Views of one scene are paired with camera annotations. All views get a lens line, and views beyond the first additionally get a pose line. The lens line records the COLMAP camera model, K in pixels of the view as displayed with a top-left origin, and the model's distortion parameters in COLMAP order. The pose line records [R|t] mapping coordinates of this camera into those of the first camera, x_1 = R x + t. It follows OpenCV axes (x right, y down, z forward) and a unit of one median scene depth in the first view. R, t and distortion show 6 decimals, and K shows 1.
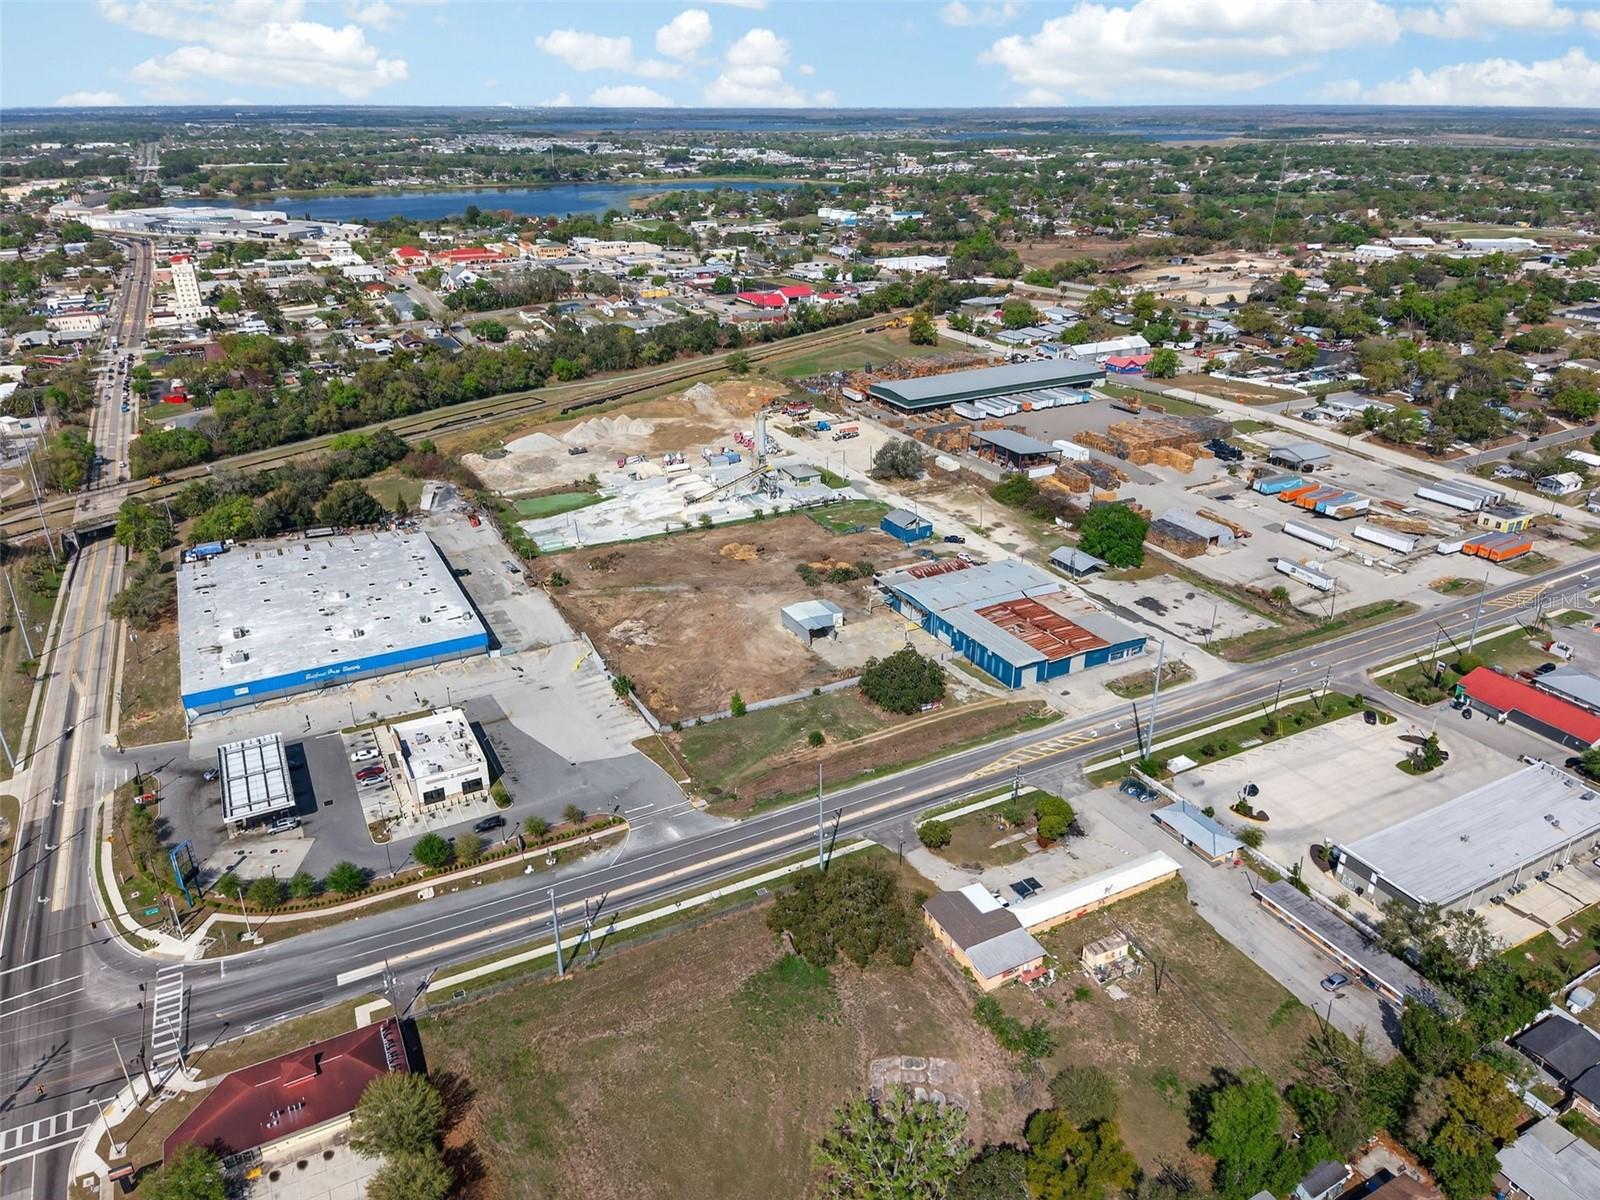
lens RADIAL K [[1064.2, 0, 792.1], [0, 1064.2, 604.0], [0, 0, 1]] dist [0.176033, -0.303426]
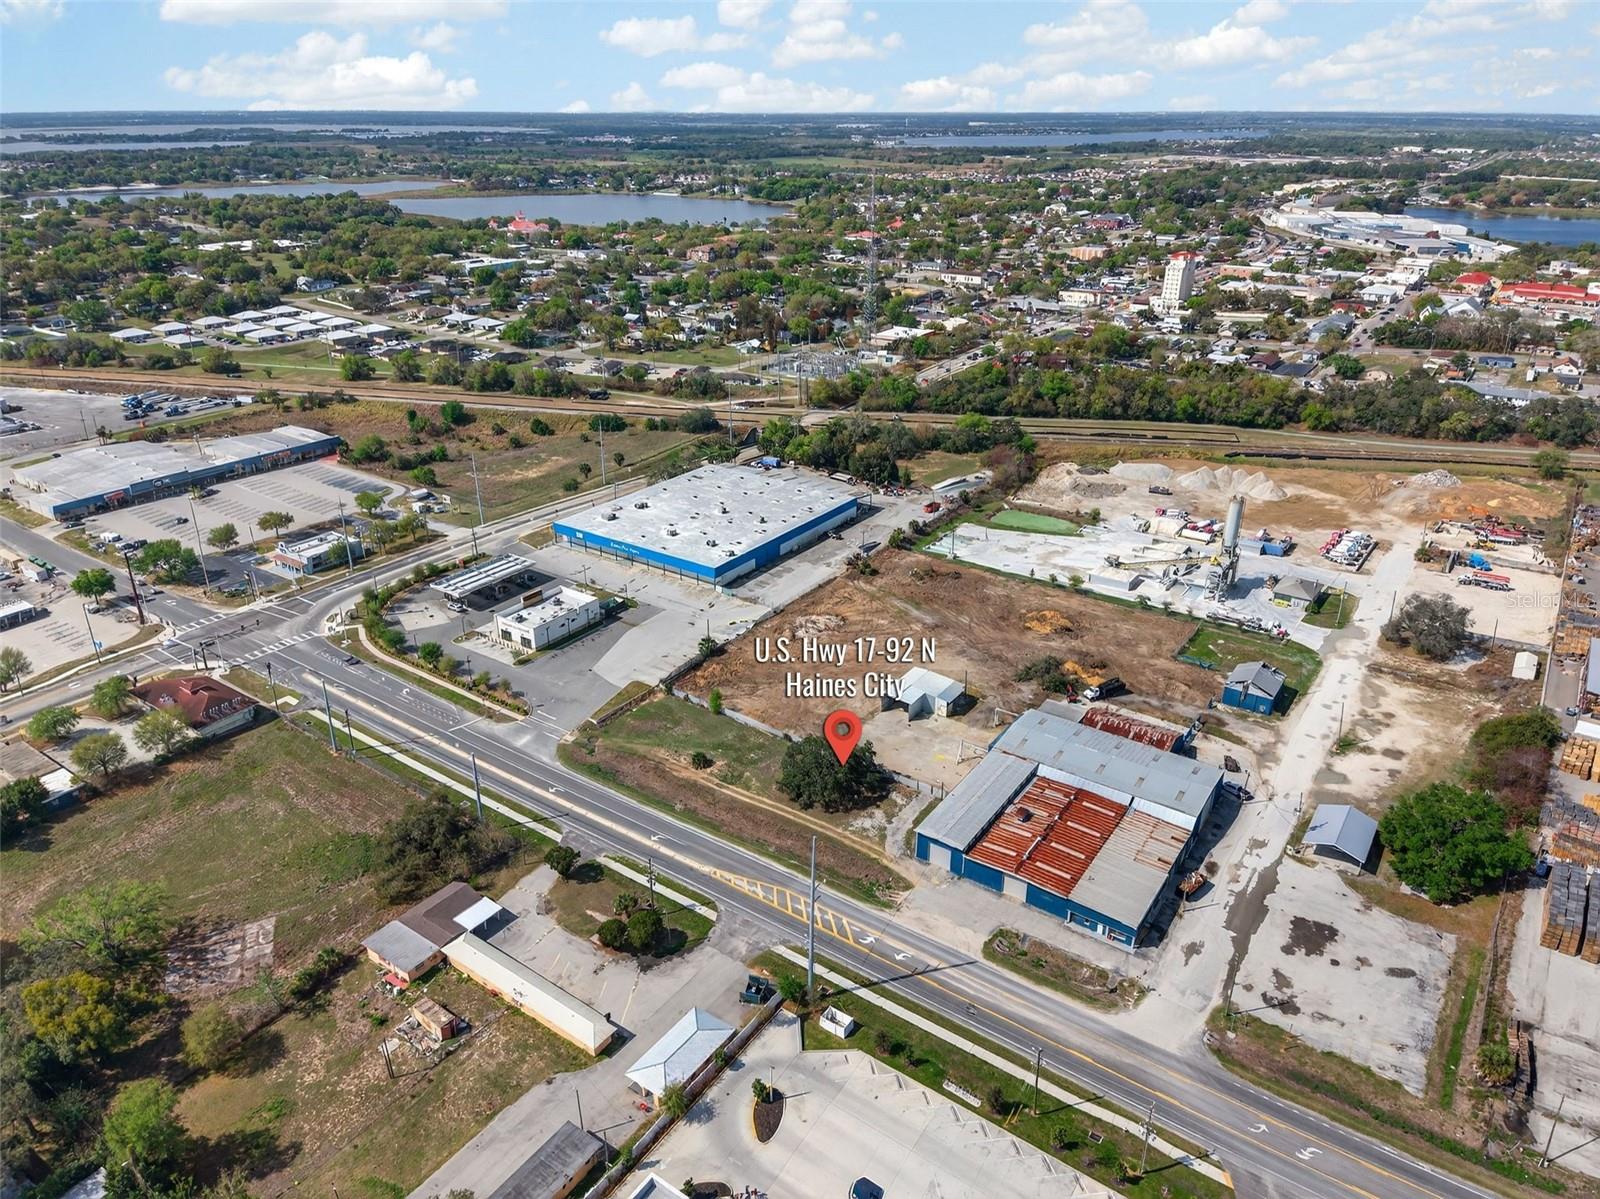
lens RADIAL K [[1055.0, 0, 800.0], [0, 1055.0, 599.5], [0, 0, 1]] dist [0.133266, -0.174734]
pose [[0.461413, 0.370919, -0.805926, 0.532203], [-0.374753, 0.904873, 0.201903, -0.159528], [0.804151, 0.208862, 0.556524, 0.334570]]
